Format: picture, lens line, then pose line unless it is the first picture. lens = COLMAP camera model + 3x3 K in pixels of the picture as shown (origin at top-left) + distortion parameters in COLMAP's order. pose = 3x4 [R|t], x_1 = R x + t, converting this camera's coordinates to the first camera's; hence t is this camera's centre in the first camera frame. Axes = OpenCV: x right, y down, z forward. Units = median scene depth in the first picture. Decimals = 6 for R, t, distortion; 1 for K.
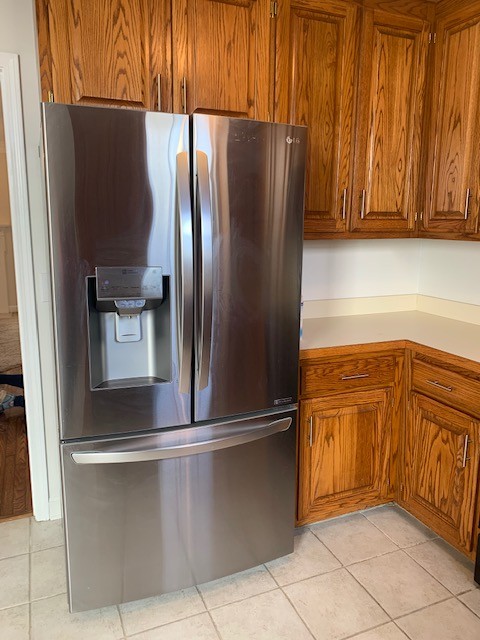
lens RADIAL K [[480.2, 0, 239.9], [0, 480.2, 309.8], [0, 0, 1]] dist [-0.004716, -0.004651]
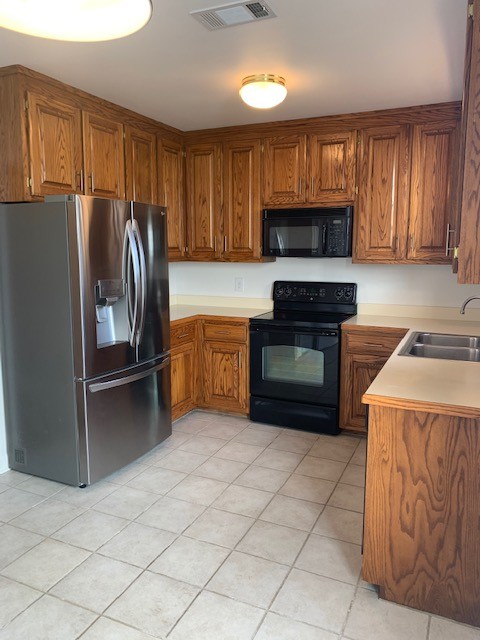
lens RADIAL K [[480.2, 0, 239.9], [0, 480.2, 309.8], [0, 0, 1]] dist [-0.004716, -0.004651]
pose [[0.737929, -0.092133, 0.668560, -0.793803], [0.123946, 0.992289, -0.000062, 0.063301], [-0.663399, 0.082911, 0.743658, -0.515753]]
